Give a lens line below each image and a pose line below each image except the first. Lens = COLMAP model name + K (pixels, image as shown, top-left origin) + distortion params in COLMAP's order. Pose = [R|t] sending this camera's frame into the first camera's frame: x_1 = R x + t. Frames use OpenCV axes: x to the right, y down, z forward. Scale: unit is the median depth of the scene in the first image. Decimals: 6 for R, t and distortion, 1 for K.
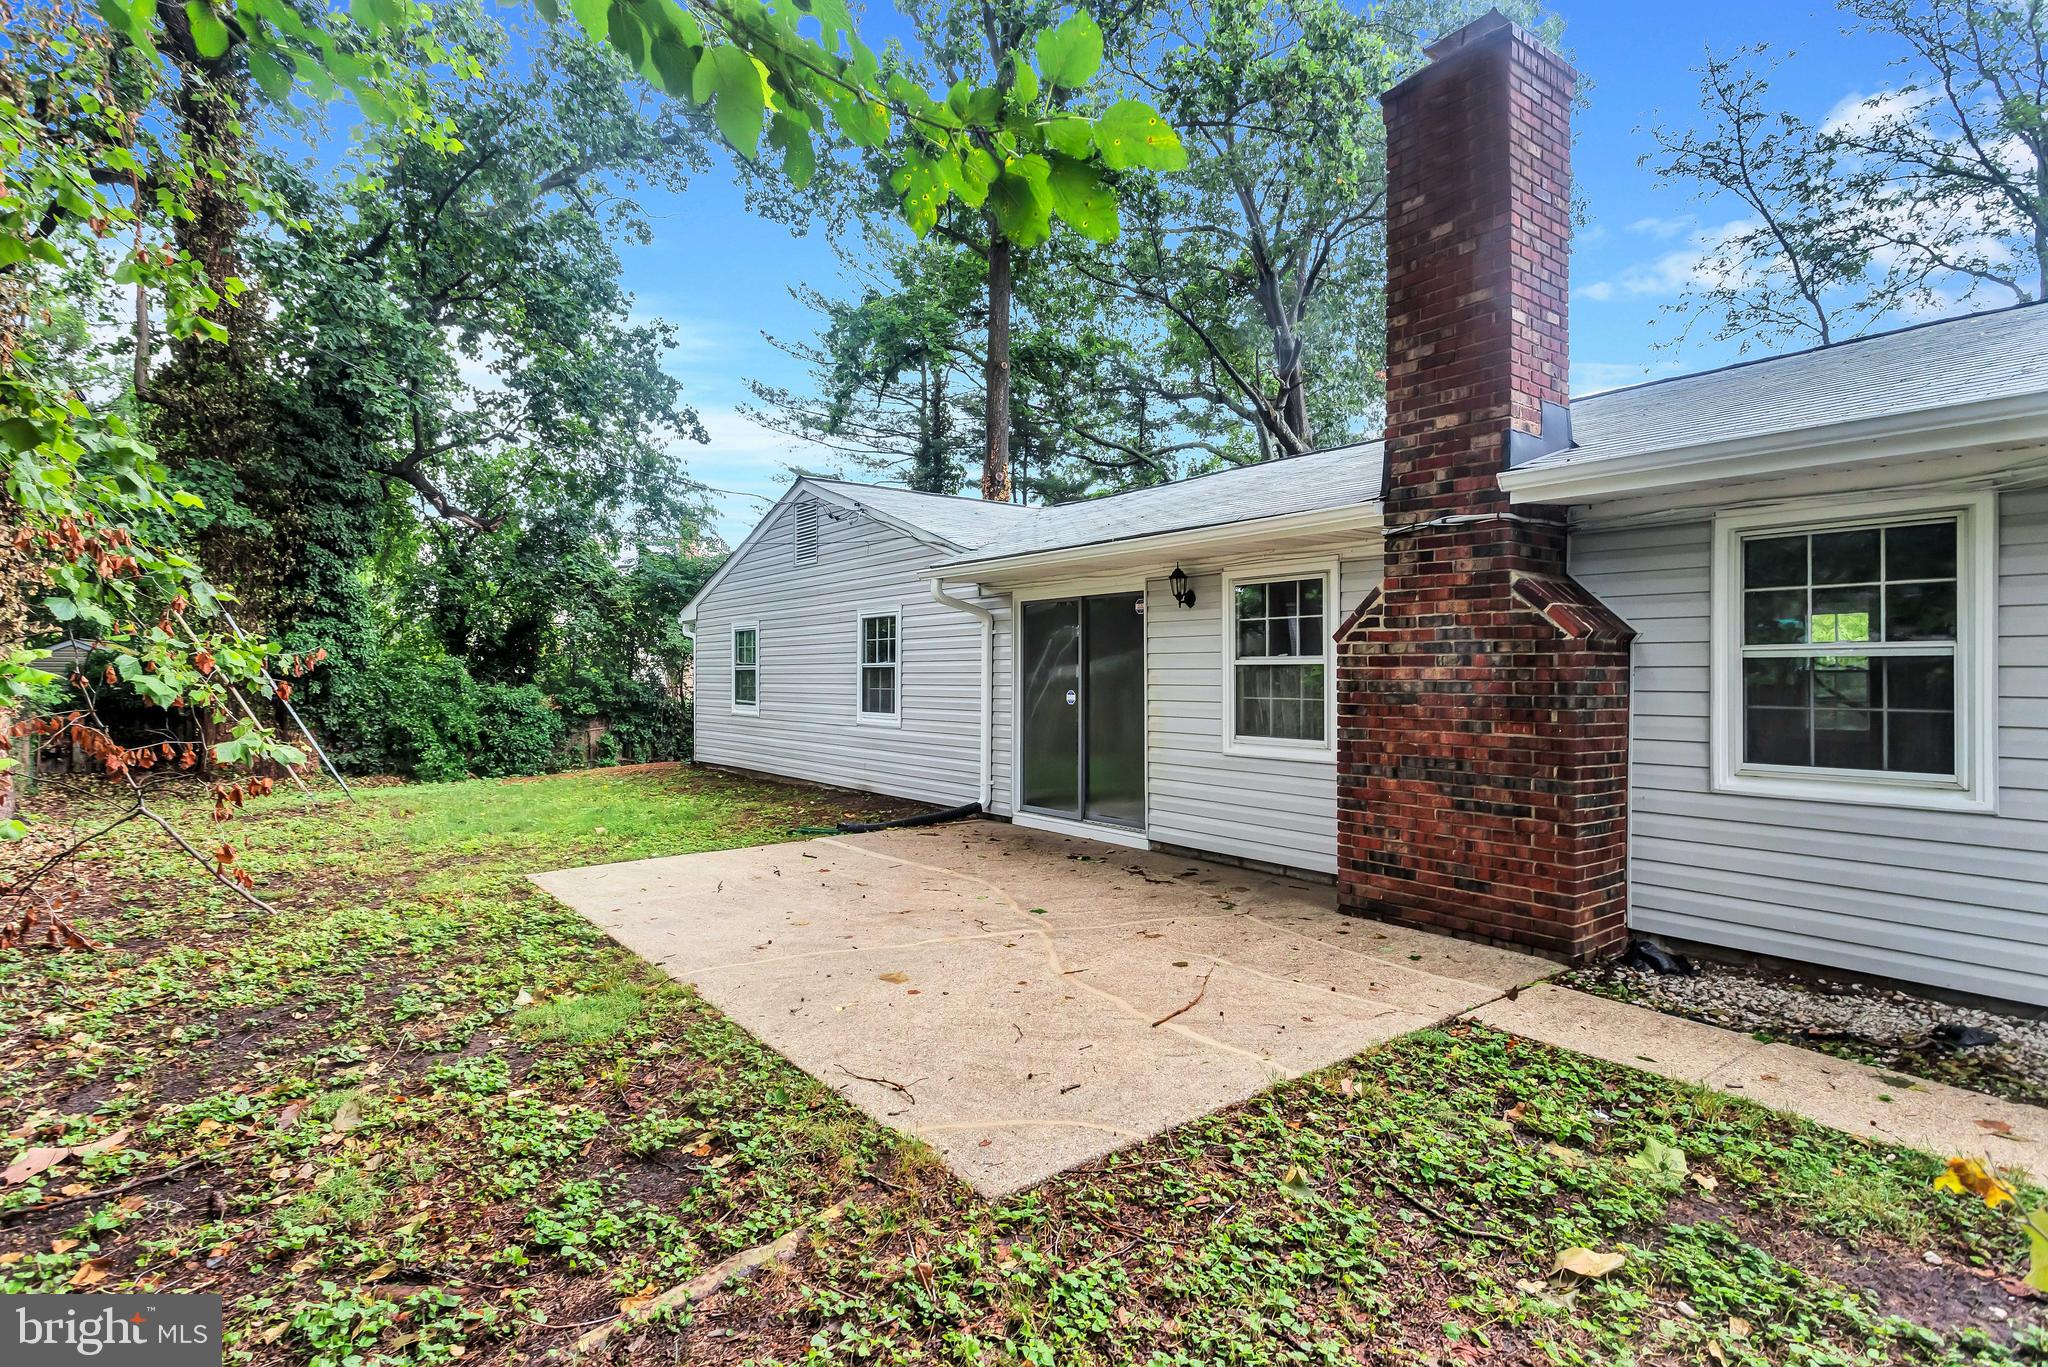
lens RADIAL K [[1008.4, 0, 1022.3], [0, 1008.4, 670.1], [0, 0, 1]] dist [-0.004129, 0.008376]
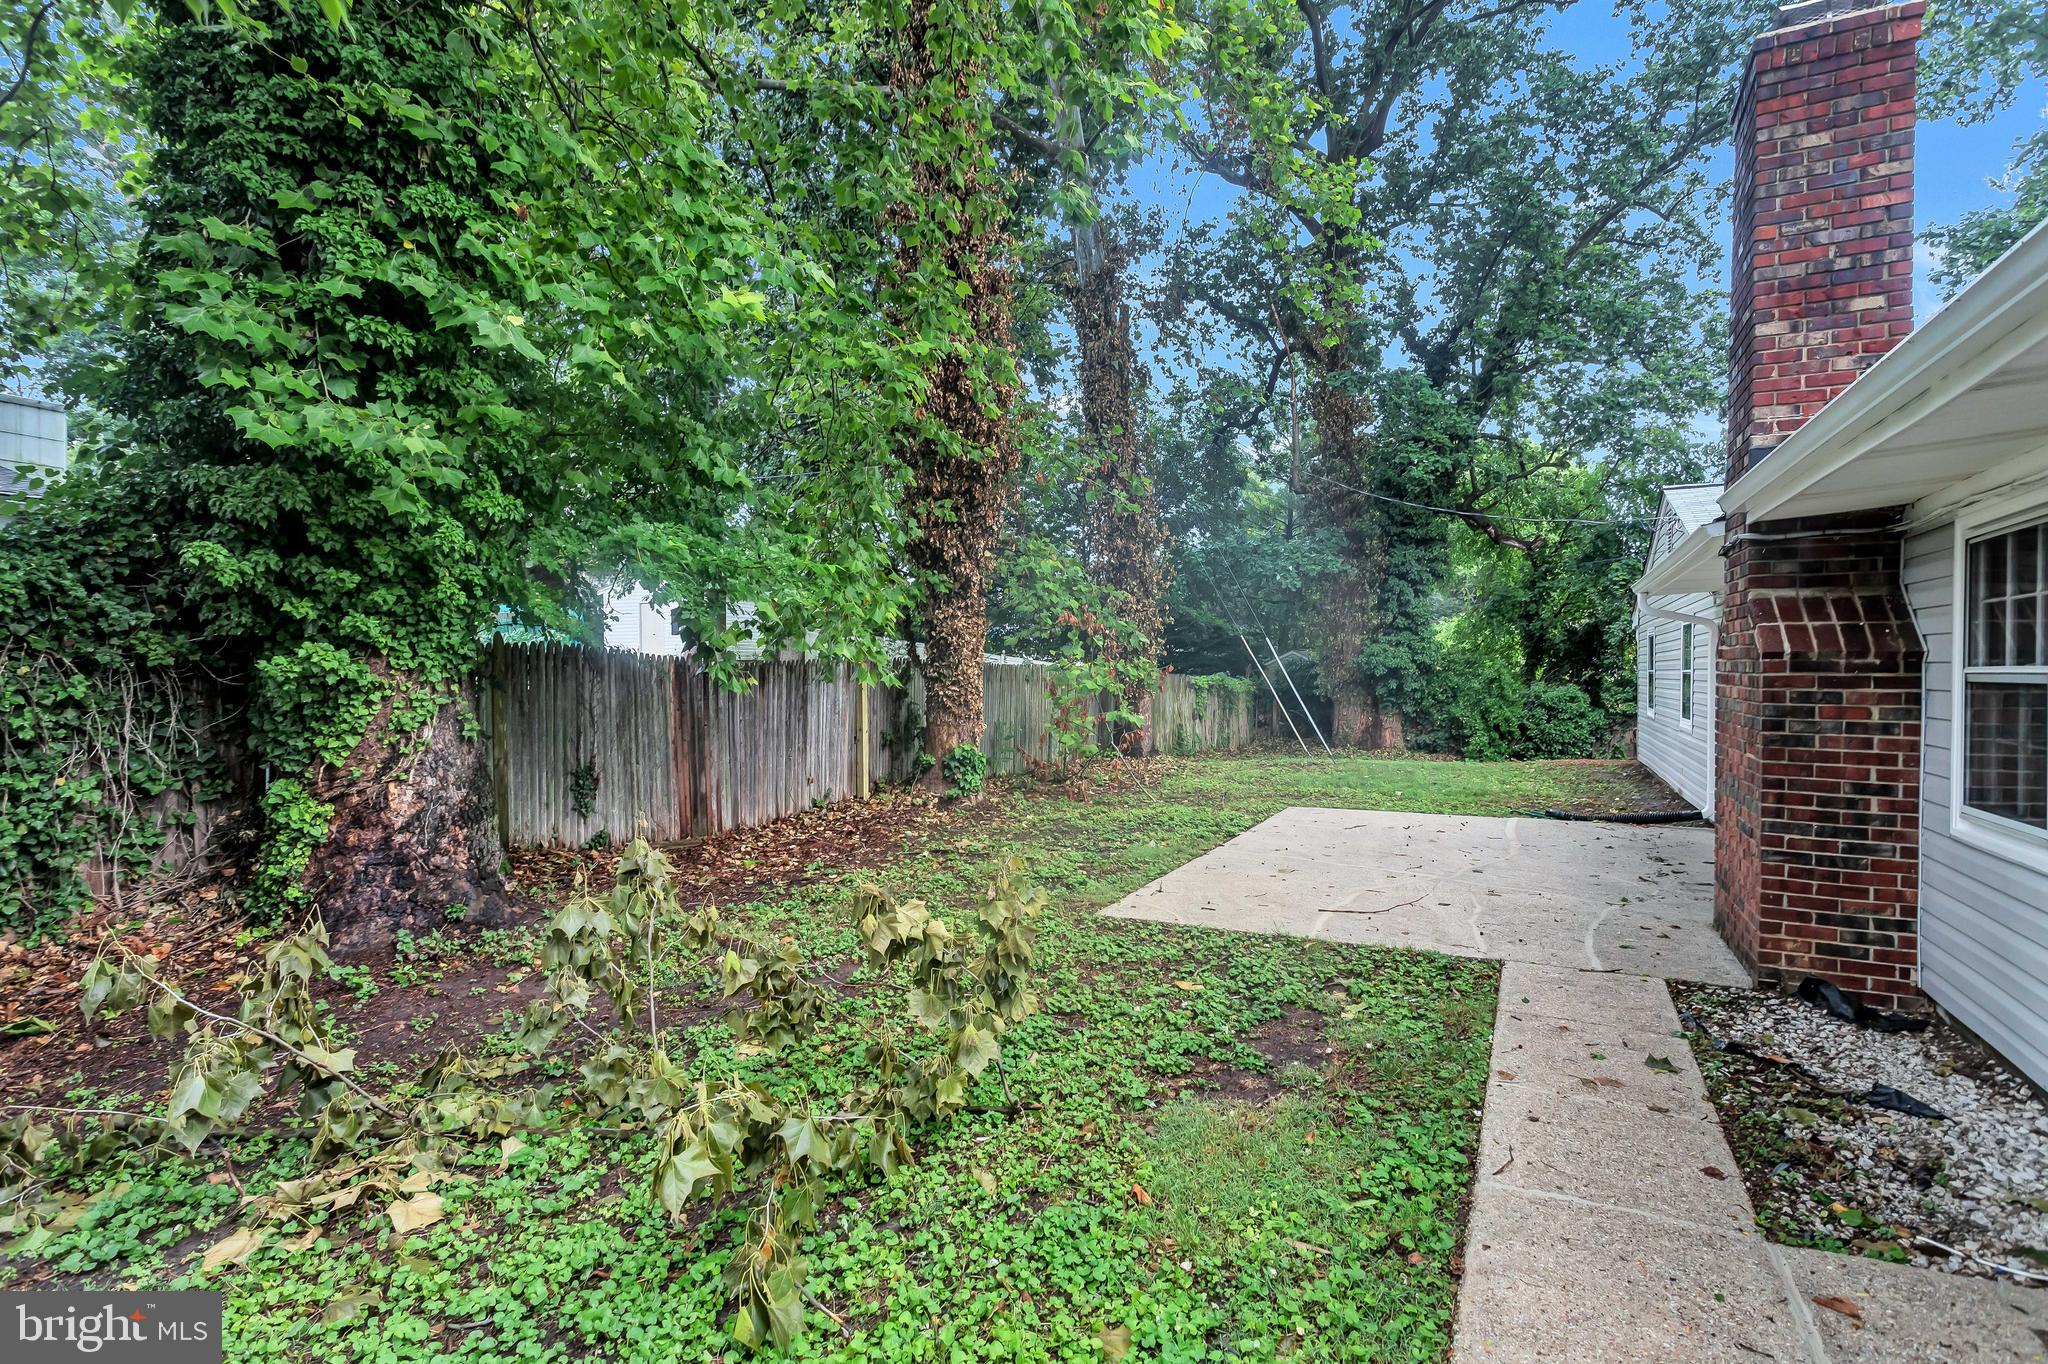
lens RADIAL K [[987.8, 0, 1025.0], [0, 987.8, 678.3], [0, 0, 1]] dist [-0.002051, 0.000285]
pose [[0.438820, 0.009964, -0.898520, 0.316508], [0.000999, 0.999932, 0.011576, -0.007222], [0.898575, -0.005977, 0.438780, -0.022408]]
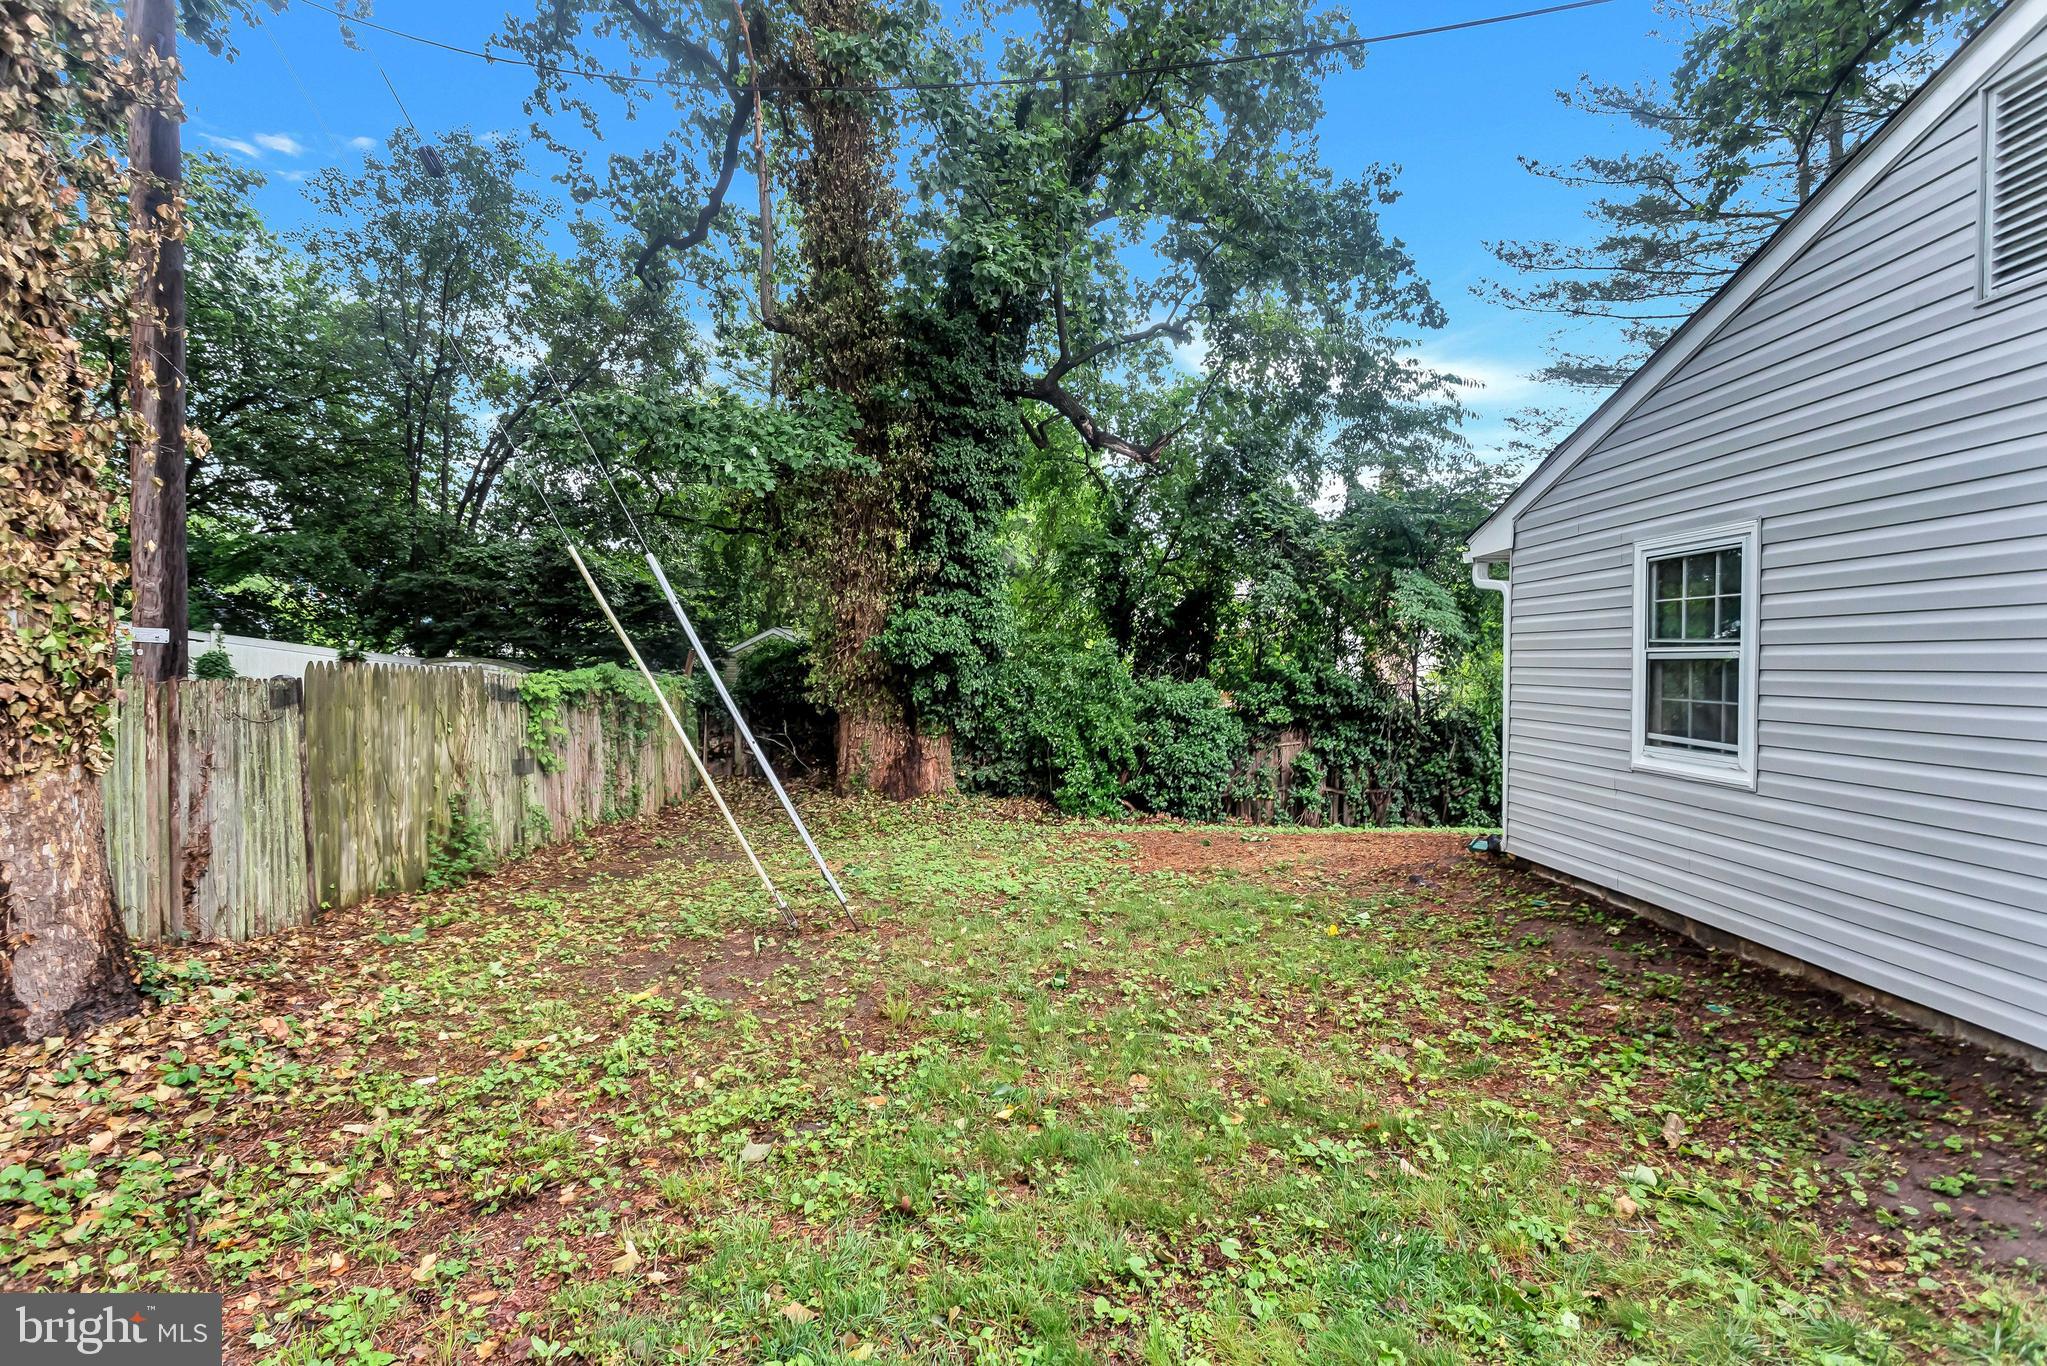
lens RADIAL K [[1056.3, 0, 1028.4], [0, 1056.3, 683.4], [0, 0, 1]] dist [0.001923, 0.000390]
pose [[0.807467, 0.013030, -0.589769, -0.214498], [0.002092, 0.999687, 0.024950, -0.001740], [0.589909, -0.021380, 0.807186, 0.472948]]
